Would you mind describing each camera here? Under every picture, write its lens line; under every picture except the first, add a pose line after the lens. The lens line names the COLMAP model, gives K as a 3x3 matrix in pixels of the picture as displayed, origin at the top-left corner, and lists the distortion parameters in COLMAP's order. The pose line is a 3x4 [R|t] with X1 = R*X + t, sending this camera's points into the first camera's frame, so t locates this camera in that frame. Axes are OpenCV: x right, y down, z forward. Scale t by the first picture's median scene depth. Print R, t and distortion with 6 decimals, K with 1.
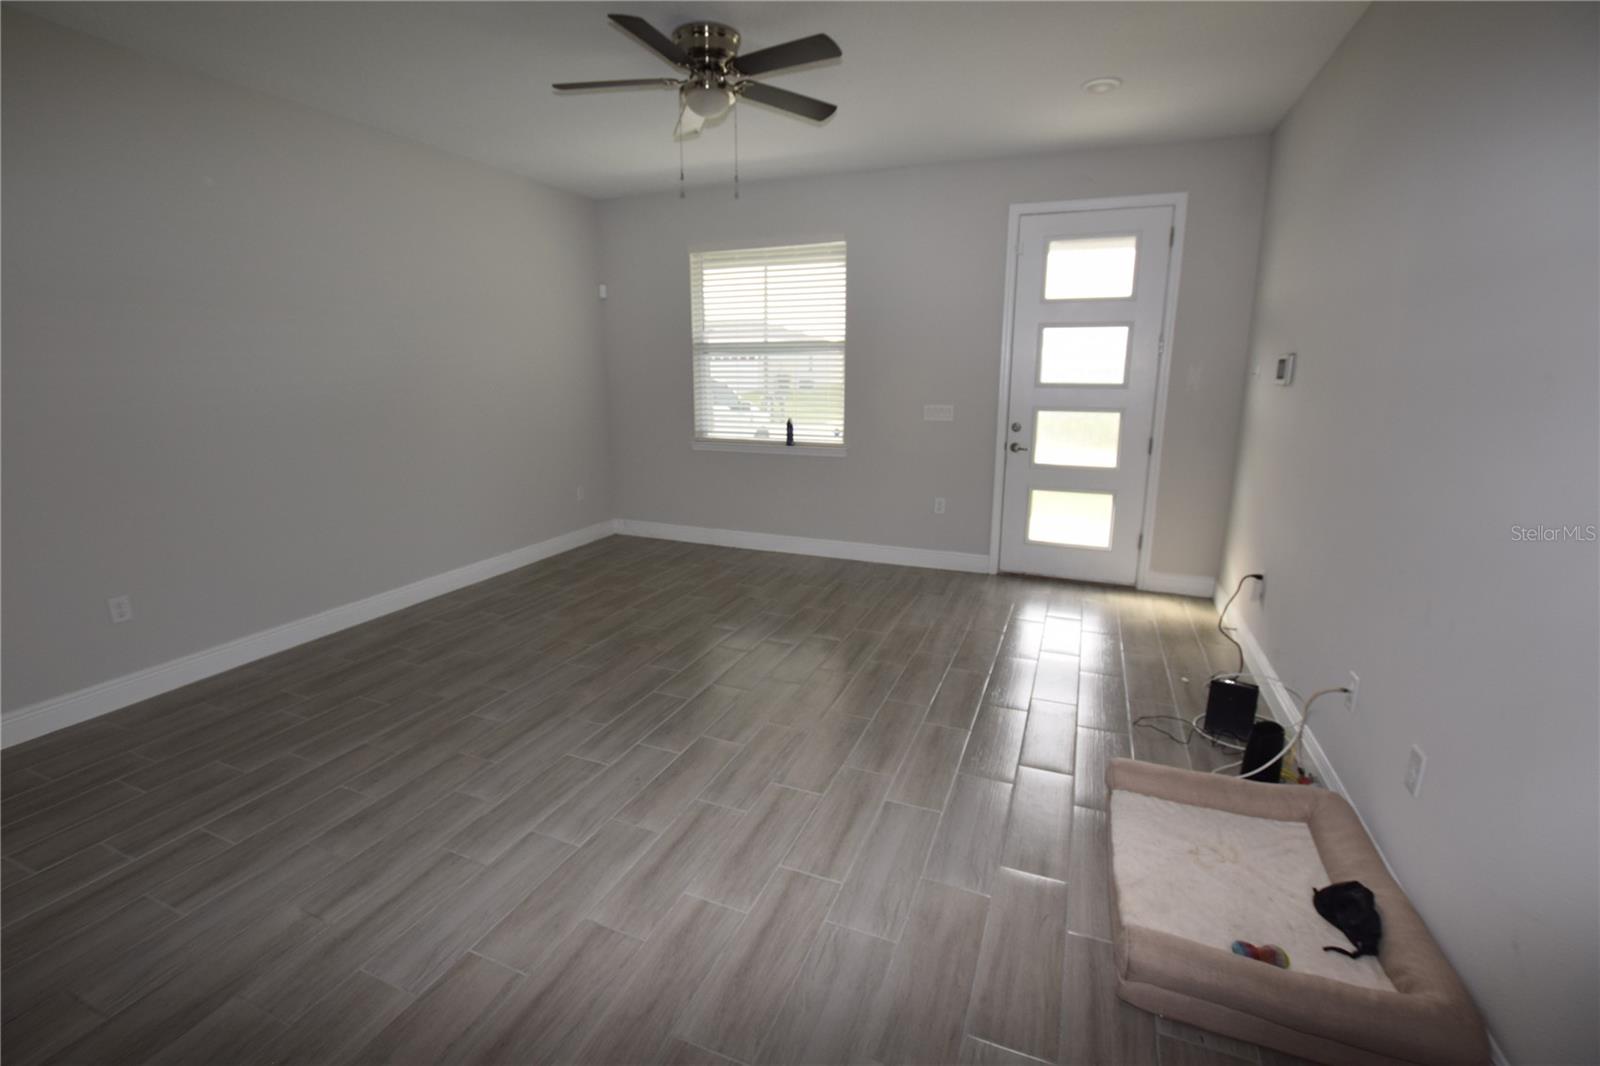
lens RADIAL K [[708.5, 0, 797.8], [0, 708.5, 538.1], [0, 0, 1]] dist [-0.032892, 0.006695]
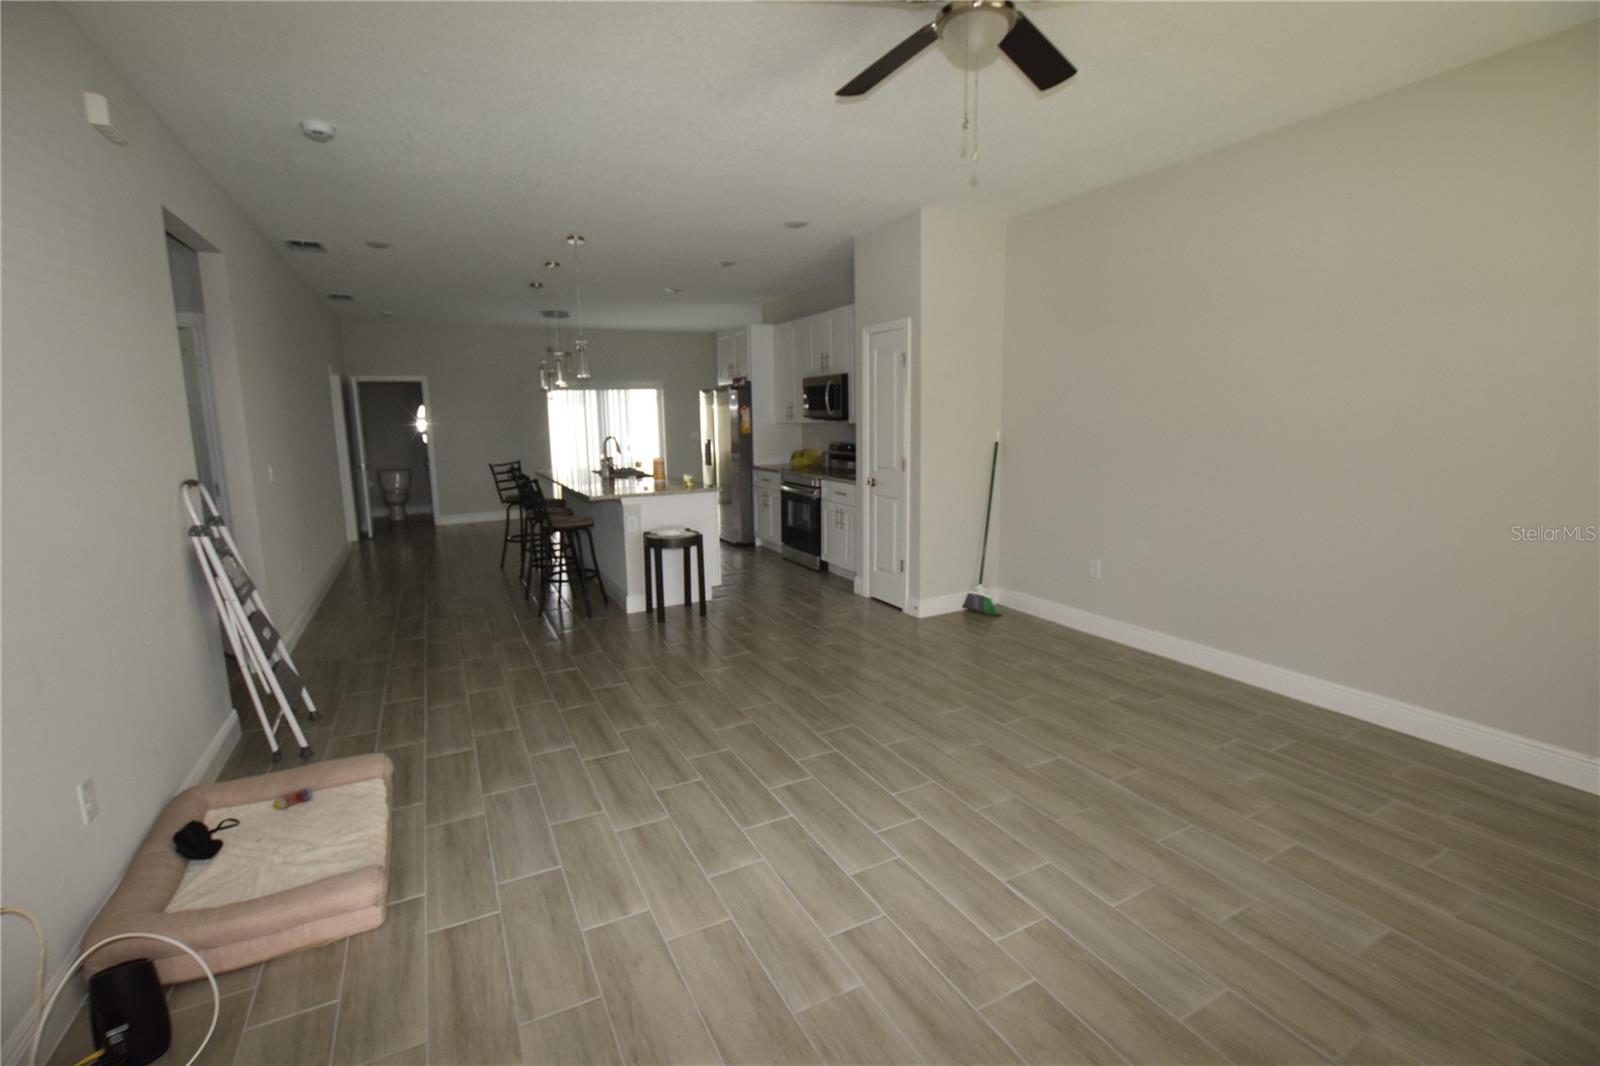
lens RADIAL K [[708.5, 0, 791.1], [0, 708.5, 538.9], [0, 0, 1]] dist [-0.032892, 0.006695]
pose [[-0.653684, 0.141689, -0.743385, 0.355633], [-0.161133, 0.933731, 0.319659, -0.214635], [0.739414, 0.328740, -0.587535, 0.891750]]
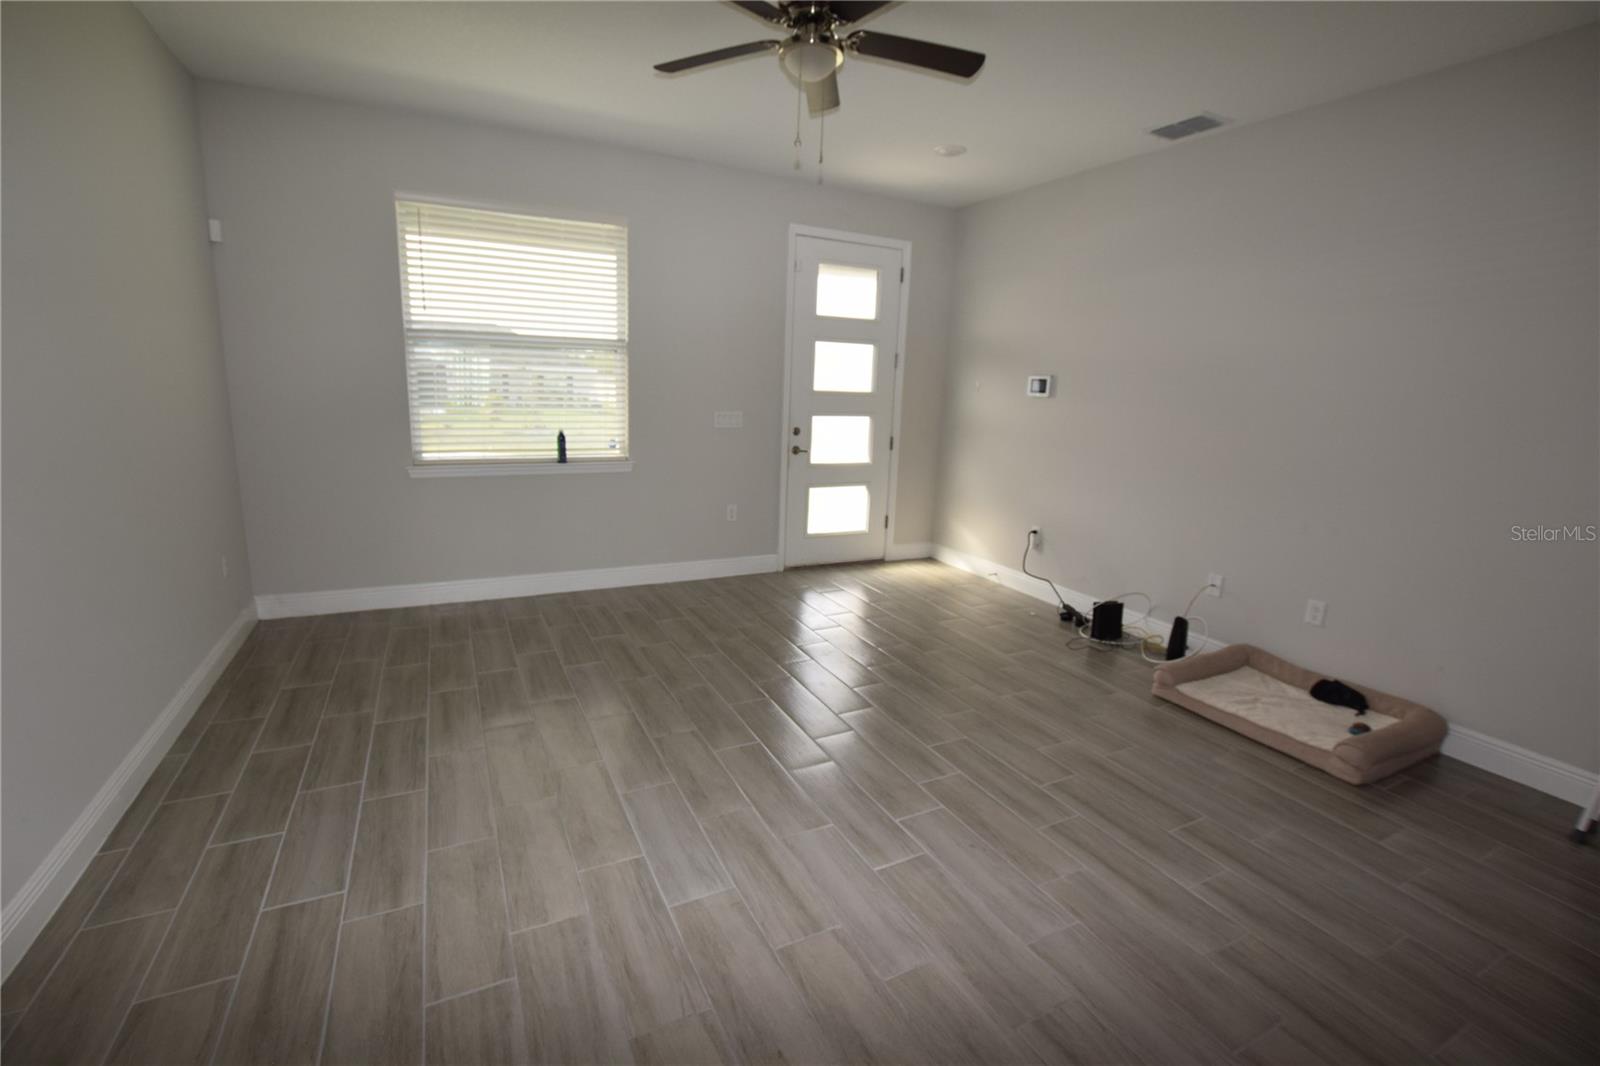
lens RADIAL K [[708.5, 0, 800.7], [0, 708.5, 529.3], [0, 0, 1]] dist [-0.032892, 0.006695]
pose [[0.653386, -0.133281, 0.745199, -0.528616], [0.141257, 0.988556, 0.052953, -0.068191], [-0.743729, 0.070666, 0.664736, 0.299771]]
